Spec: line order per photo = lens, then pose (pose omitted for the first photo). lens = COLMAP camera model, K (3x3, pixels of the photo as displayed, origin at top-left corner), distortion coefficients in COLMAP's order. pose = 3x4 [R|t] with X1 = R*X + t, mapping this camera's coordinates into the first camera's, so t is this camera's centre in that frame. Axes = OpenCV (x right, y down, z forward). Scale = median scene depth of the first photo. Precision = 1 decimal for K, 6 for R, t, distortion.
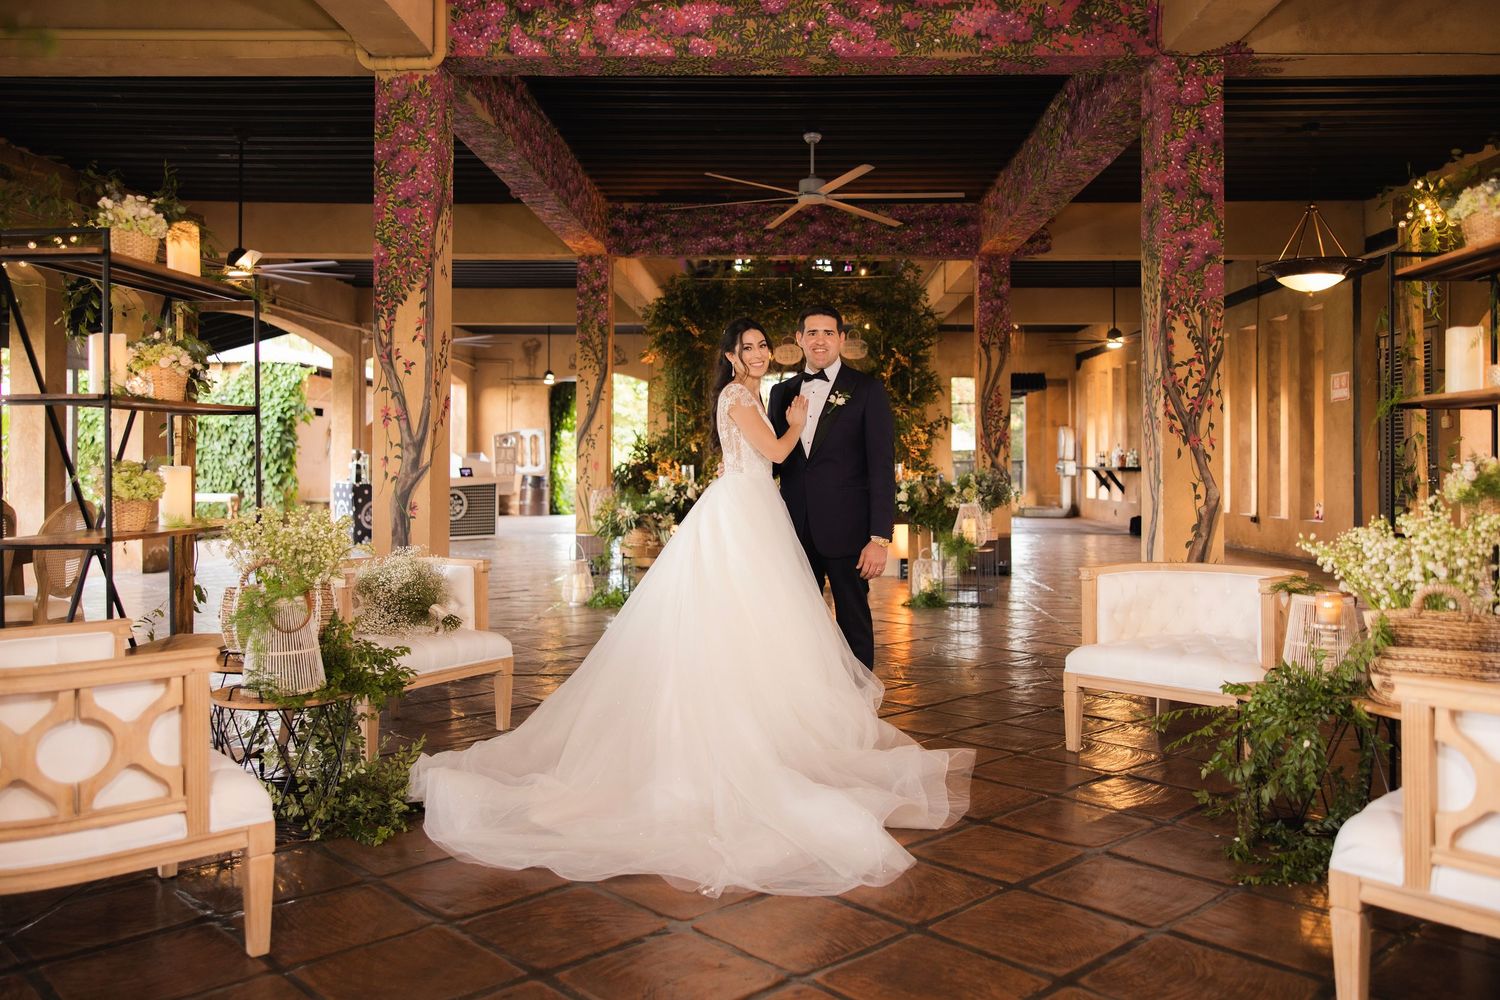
lens RADIAL K [[1225.8, 0, 739.0], [0, 1225.8, 503.4], [0, 0, 1]] dist [0.001854, 0.000685]
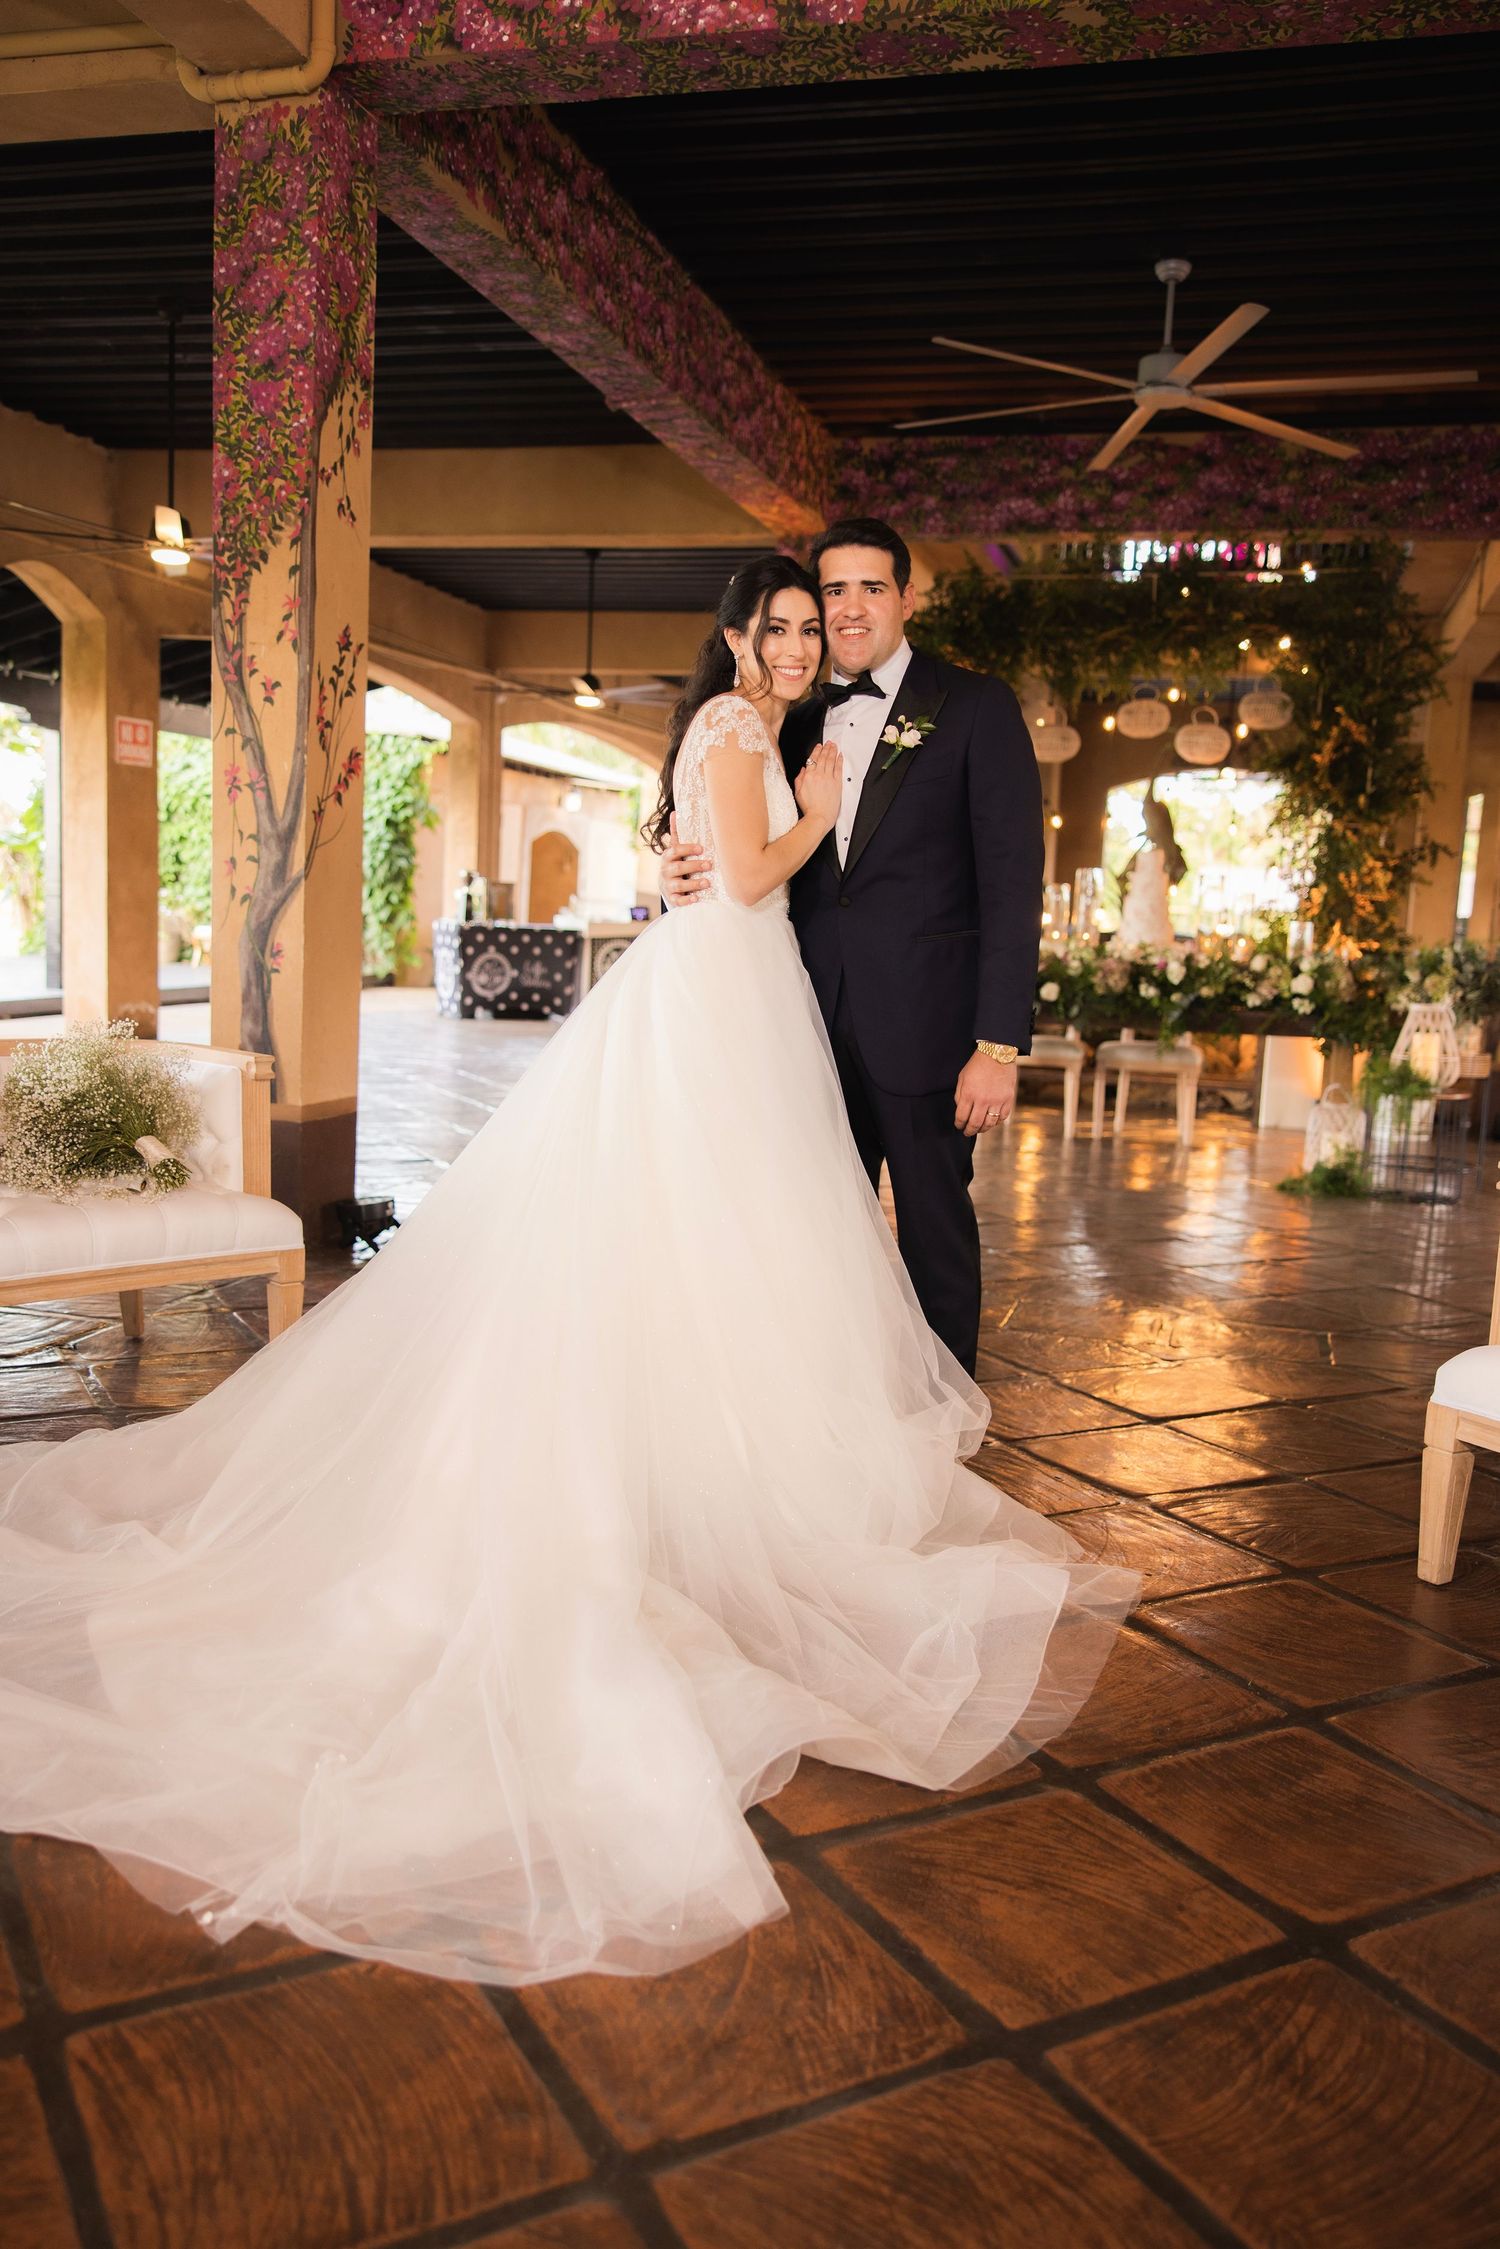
lens RADIAL K [[1837.8, 0, 658.9], [0, 1837.8, 1214.1], [0, 0, 1]] dist [0.001854, 0.000685]
pose [[0.963371, 0.083643, -0.254793, 0.090251], [-0.050425, 0.989667, 0.134227, 0.000023], [0.263387, -0.116462, 0.957634, 0.176873]]
